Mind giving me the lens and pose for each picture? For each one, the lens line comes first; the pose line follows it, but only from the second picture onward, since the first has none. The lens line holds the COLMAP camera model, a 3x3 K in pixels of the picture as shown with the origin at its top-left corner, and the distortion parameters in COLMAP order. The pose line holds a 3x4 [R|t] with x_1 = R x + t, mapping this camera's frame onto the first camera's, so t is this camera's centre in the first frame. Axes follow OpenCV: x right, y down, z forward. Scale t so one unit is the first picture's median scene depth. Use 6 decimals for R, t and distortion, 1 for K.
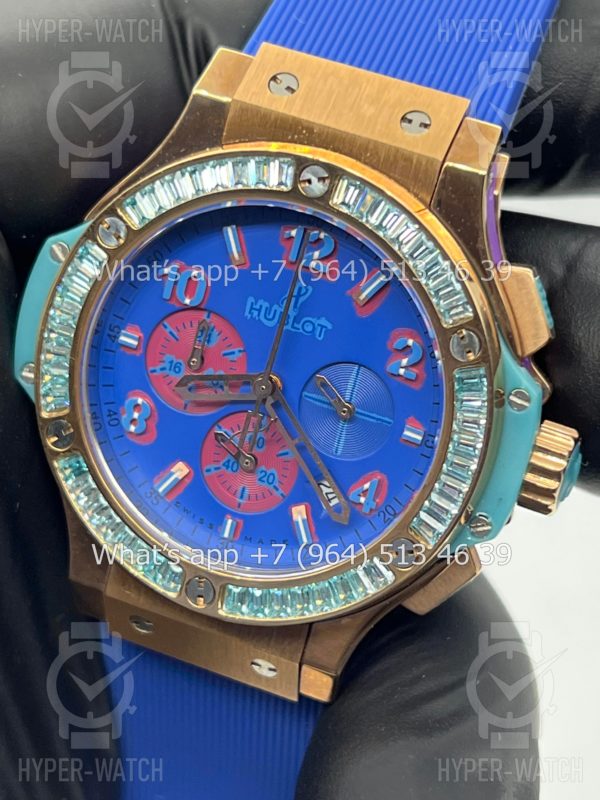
lens RADIAL K [[1900.7, 0, 297.3], [0, 1900.7, 402.0], [0, 0, 1]] dist [0.236887, 0.000000]
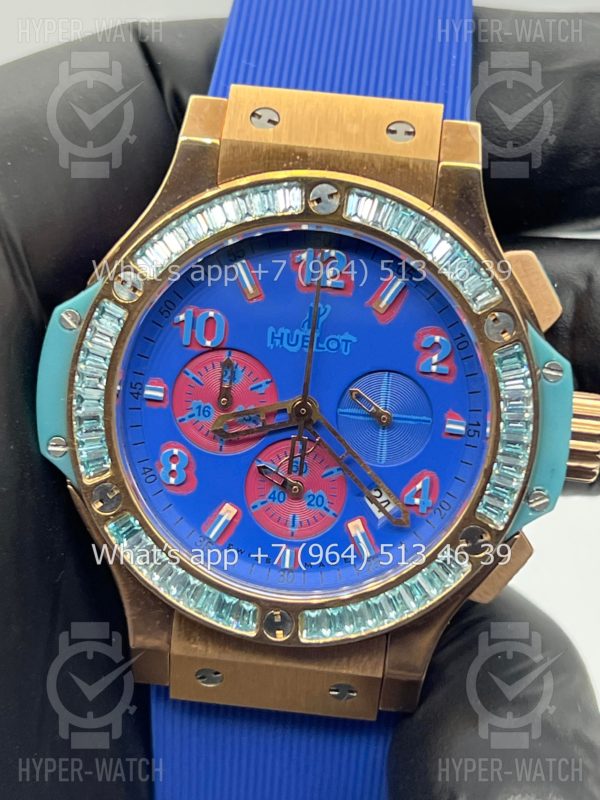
lens RADIAL K [[1900.7, 0, 299.1], [0, 1900.7, 399.3], [0, 0, 1]] dist [0.236887, 0.000000]
pose [[0.960351, -0.179470, 0.213348, -0.233826], [0.199160, 0.977130, -0.074518, 0.061518], [-0.195095, 0.114054, 0.974130, 0.010649]]
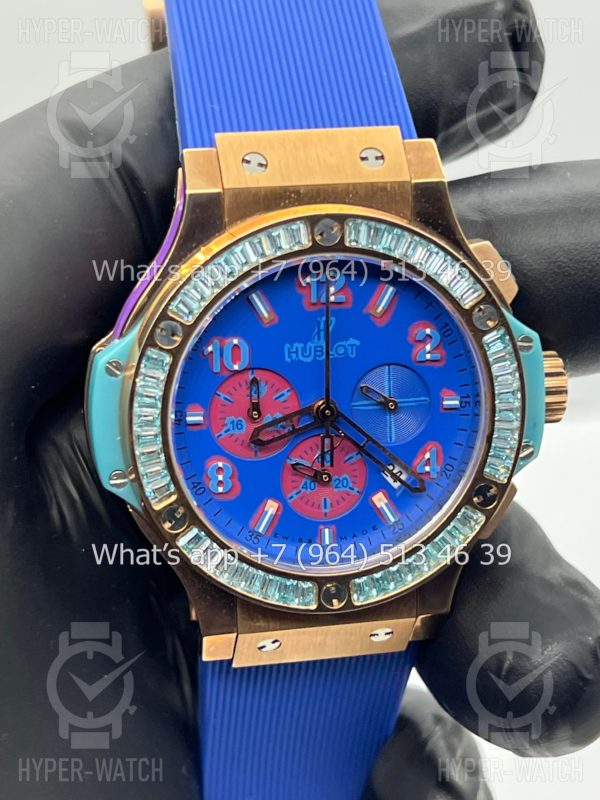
lens RADIAL K [[1900.7, 0, 303.2], [0, 1900.7, 402.5], [0, 0, 1]] dist [0.236887, 0.000000]
pose [[0.837948, -0.366948, 0.403971, -0.498596], [0.348670, 0.929404, 0.120987, -0.158975], [-0.419849, 0.039472, 0.906735, -0.056633]]
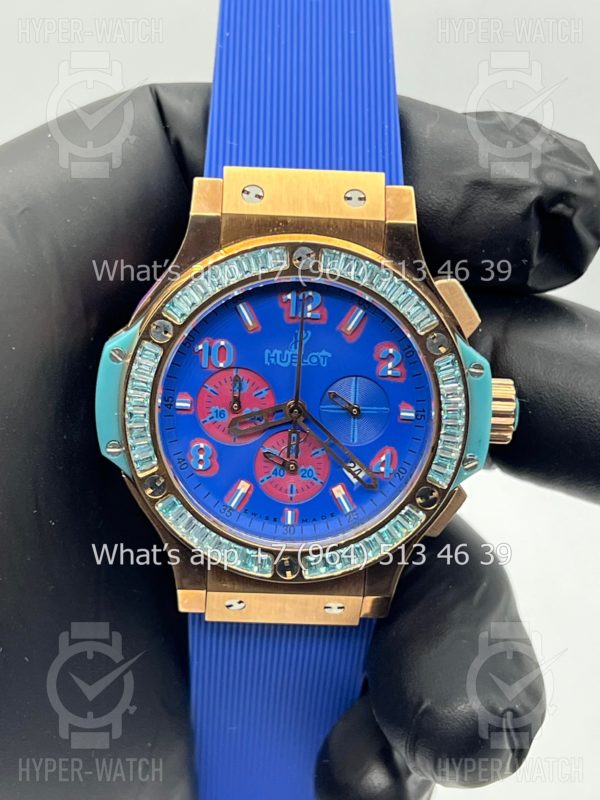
lens RADIAL K [[1900.7, 0, 295.1], [0, 1900.7, 404.9], [0, 0, 1]] dist [0.236887, 0.000000]
pose [[0.925538, -0.272817, 0.262585, -0.374983], [0.264495, 0.962039, 0.067254, -0.103471], [-0.270965, 0.007206, 0.962562, -0.318820]]
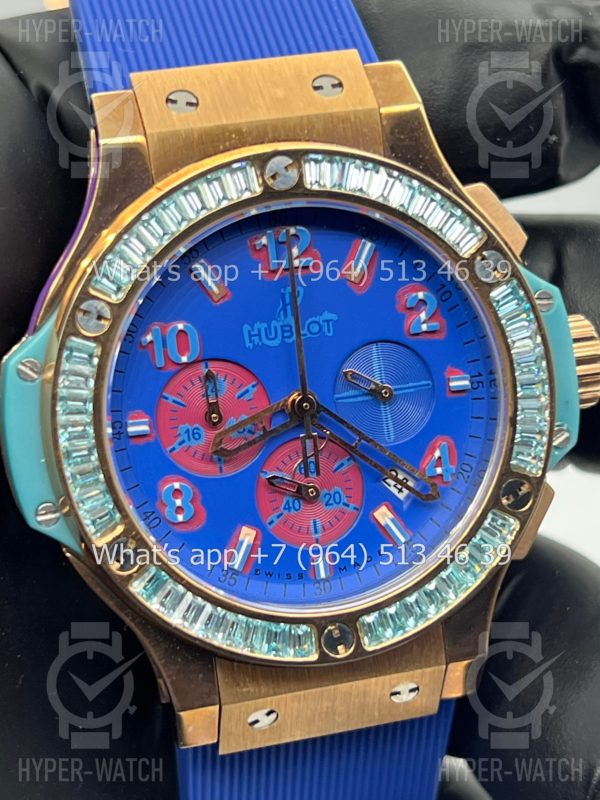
lens RADIAL K [[1900.7, 0, 289.1], [0, 1900.7, 398.7], [0, 0, 1]] dist [0.236887, 0.000000]
pose [[0.797506, -0.400179, 0.451487, -0.437776], [0.442978, 0.896451, 0.012100, -0.024949], [-0.409578, 0.190349, 0.892196, 0.175997]]
